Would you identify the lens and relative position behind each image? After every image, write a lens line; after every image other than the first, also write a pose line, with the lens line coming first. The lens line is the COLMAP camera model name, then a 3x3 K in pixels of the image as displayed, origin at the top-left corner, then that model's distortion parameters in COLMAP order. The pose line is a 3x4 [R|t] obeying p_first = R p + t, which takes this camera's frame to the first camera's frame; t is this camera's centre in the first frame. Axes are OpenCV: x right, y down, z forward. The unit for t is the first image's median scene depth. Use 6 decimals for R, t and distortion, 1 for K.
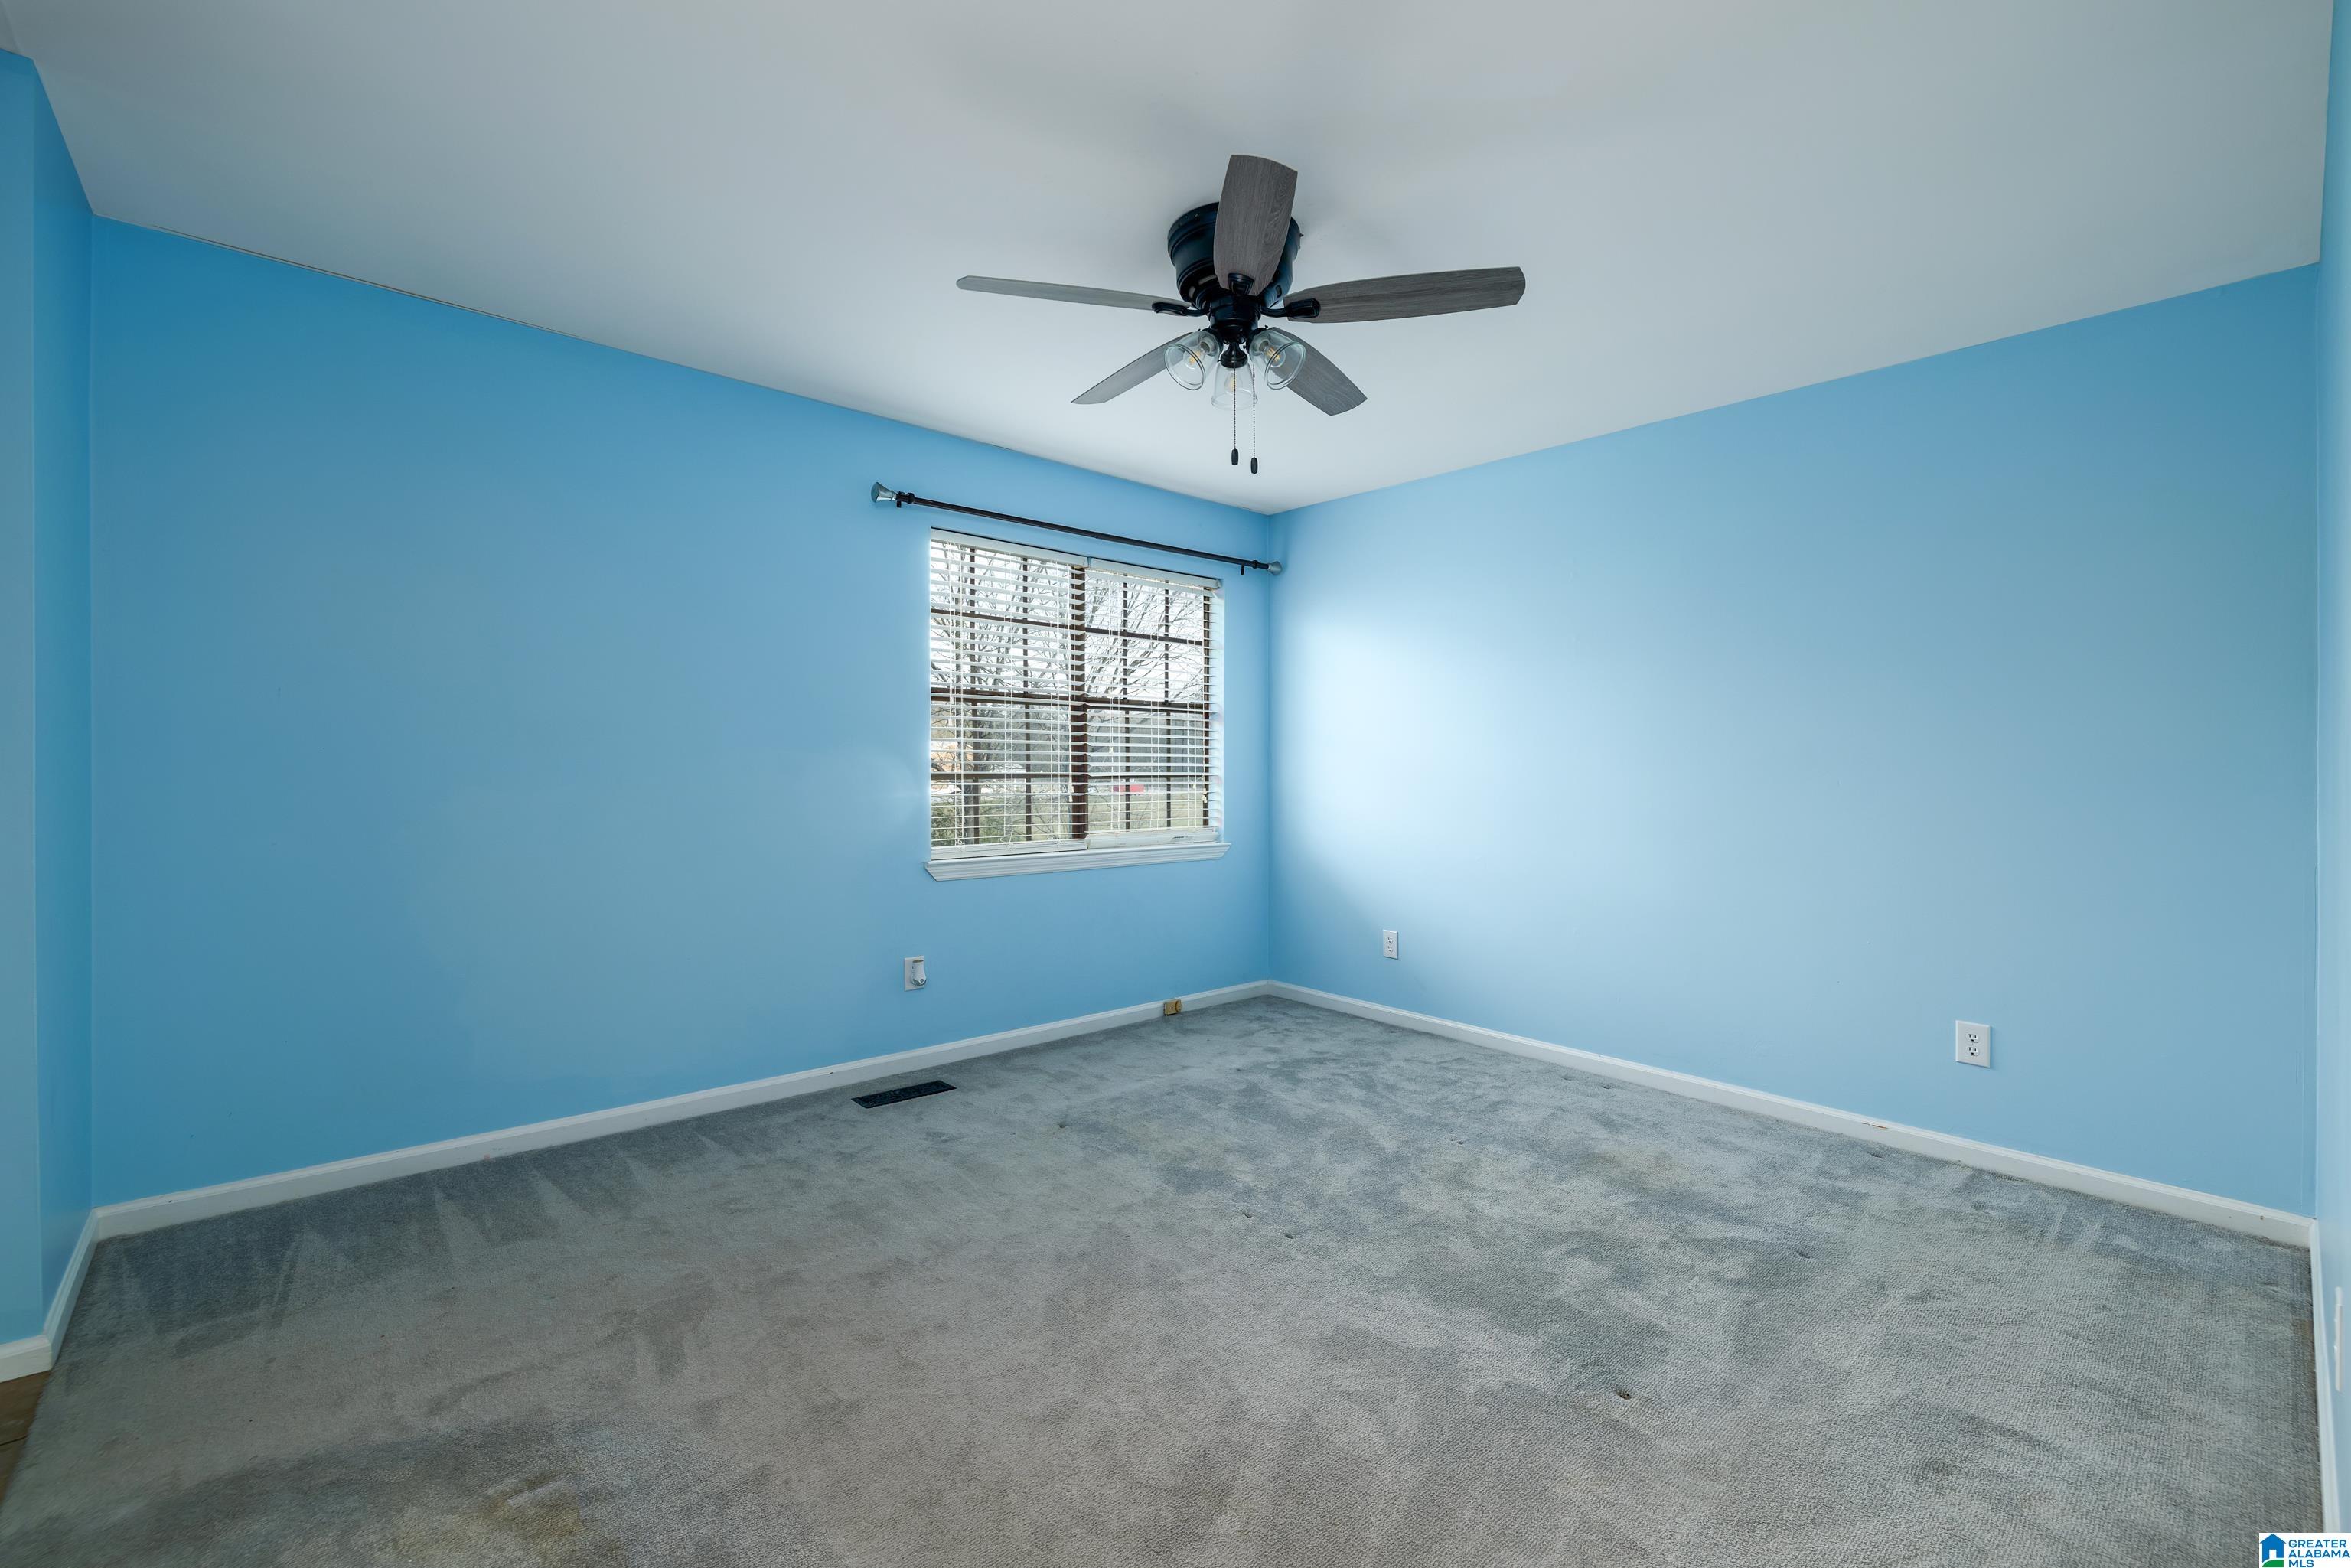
lens RADIAL K [[1001.6, 0, 1155.5], [0, 1001.6, 770.7], [0, 0, 1]] dist [0.003014, -0.000551]
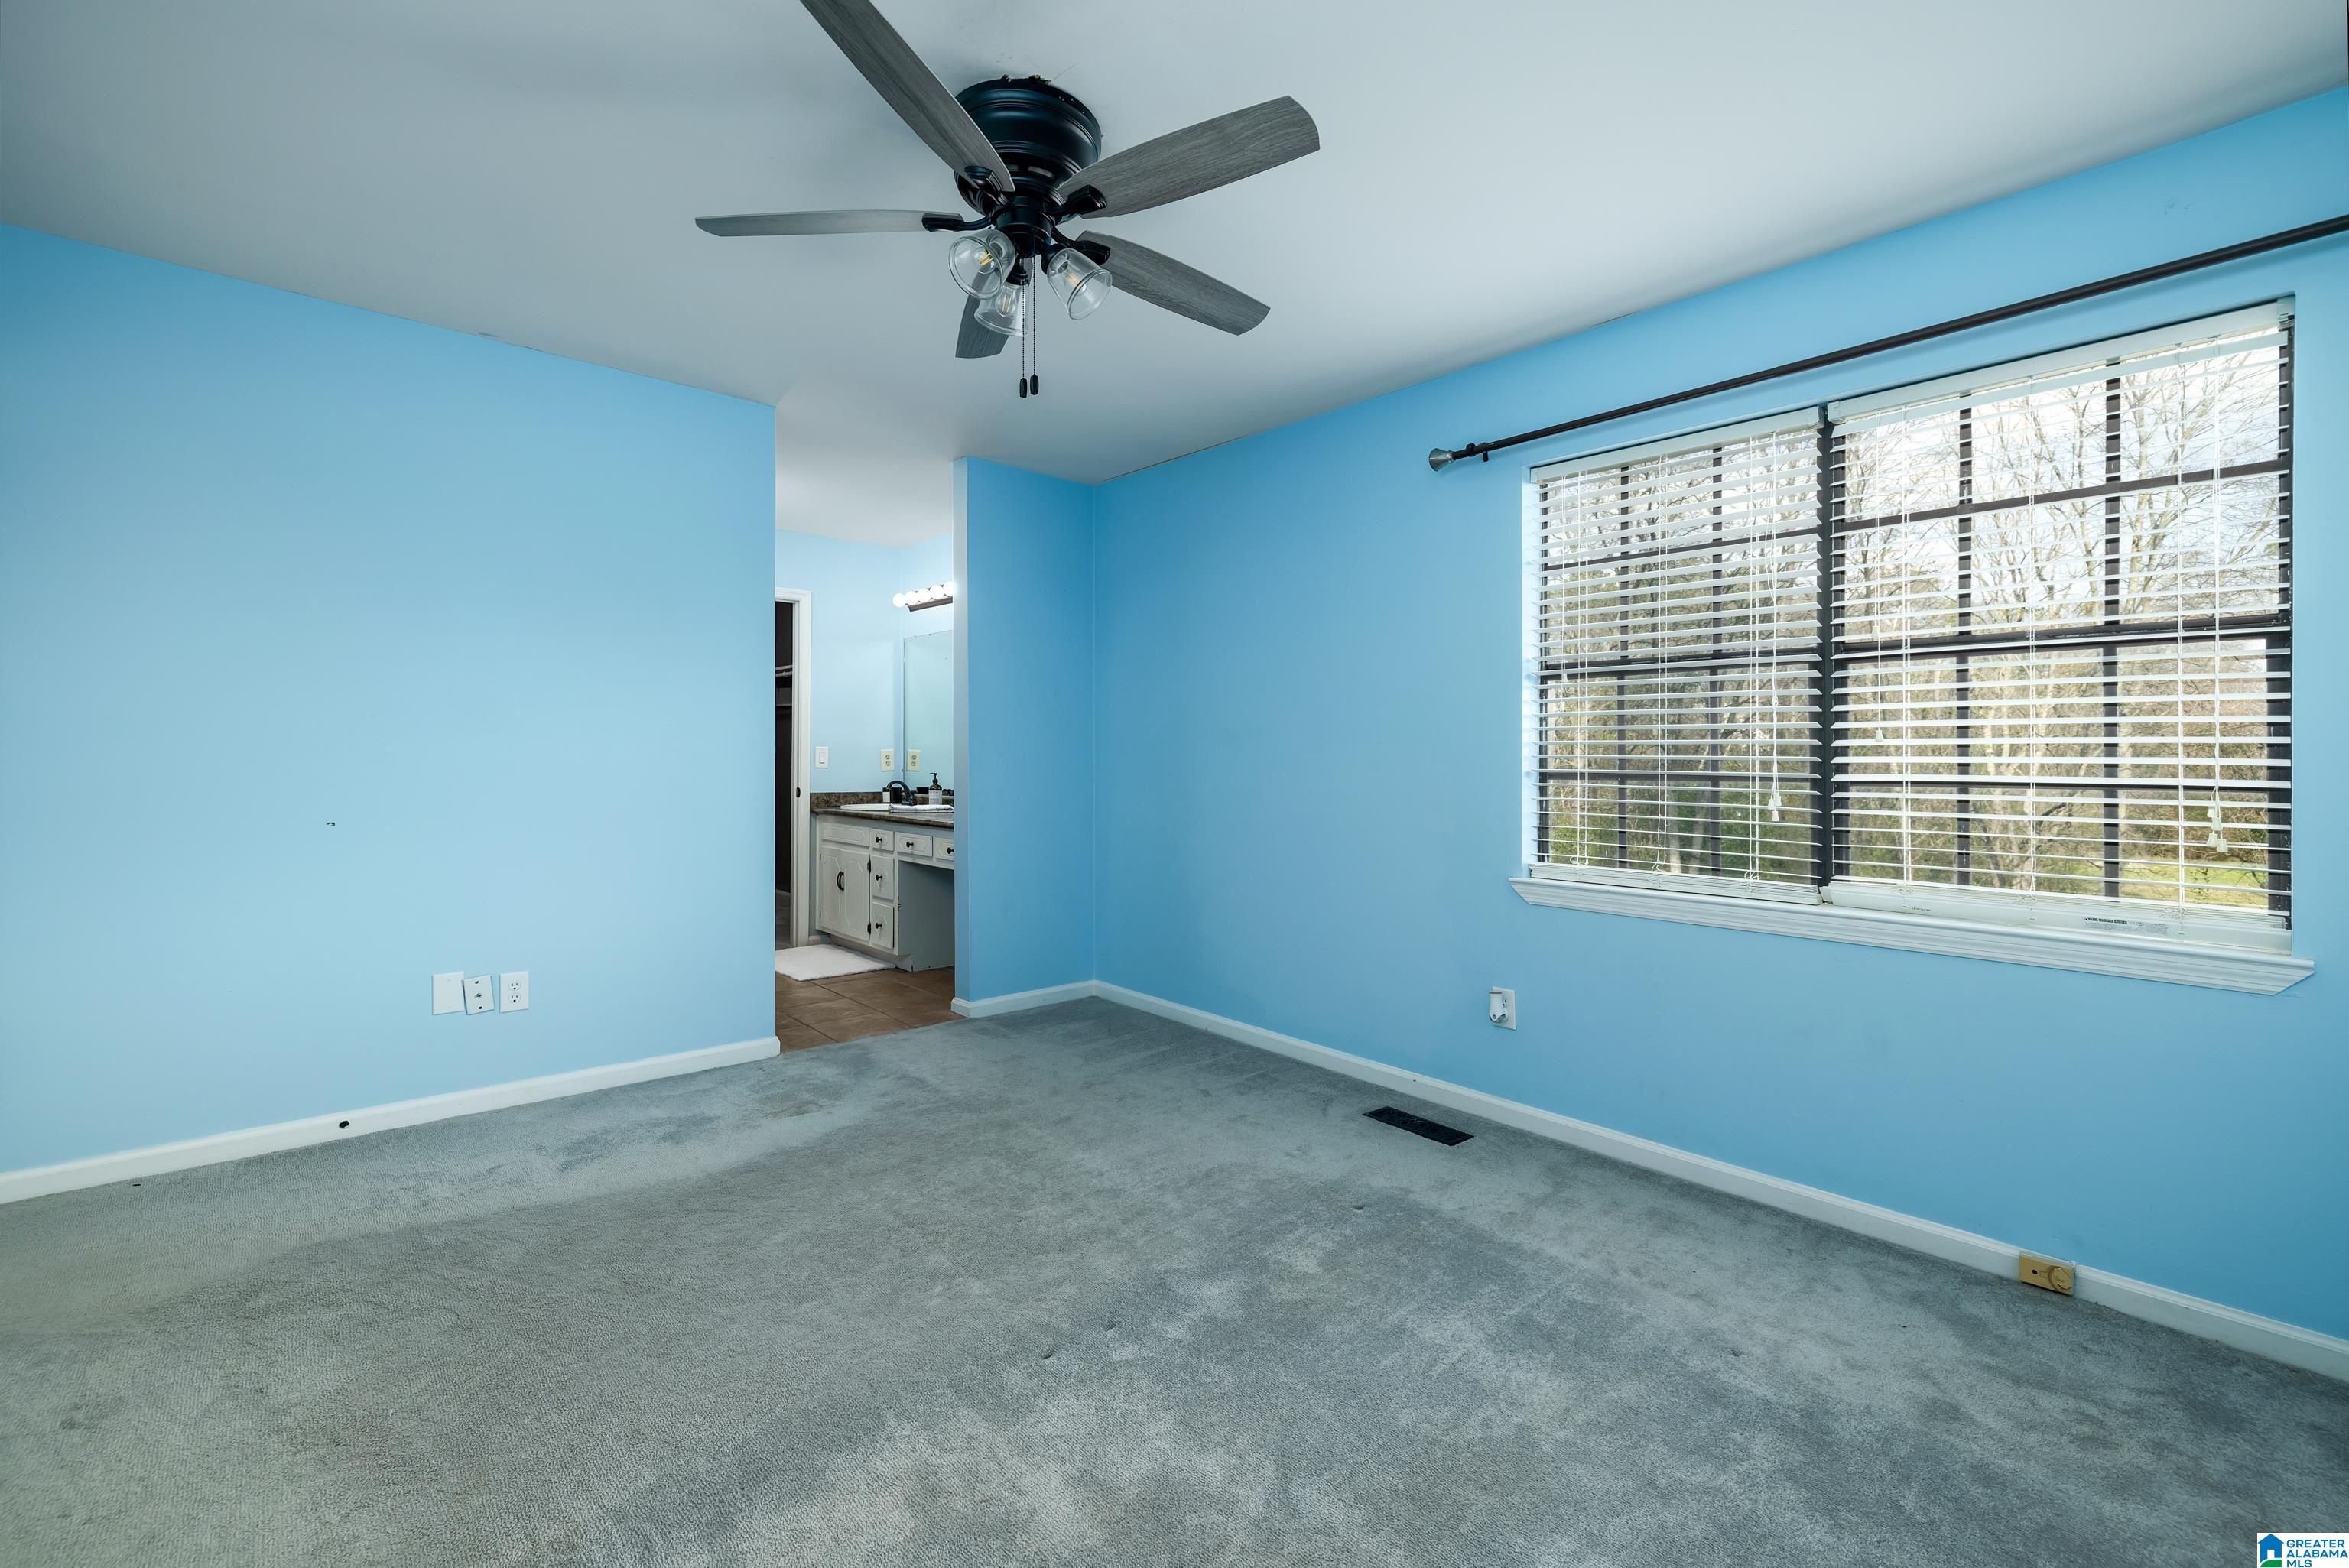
lens RADIAL K [[1000.7, 0, 1162.4], [0, 1000.7, 774.2], [0, 0, 1]] dist [0.003014, -0.000551]
pose [[-0.003482, 0.014036, -0.999895, 0.545296], [-0.007150, 0.999876, 0.014061, -0.003720], [0.999968, 0.007198, -0.003381, 0.650264]]
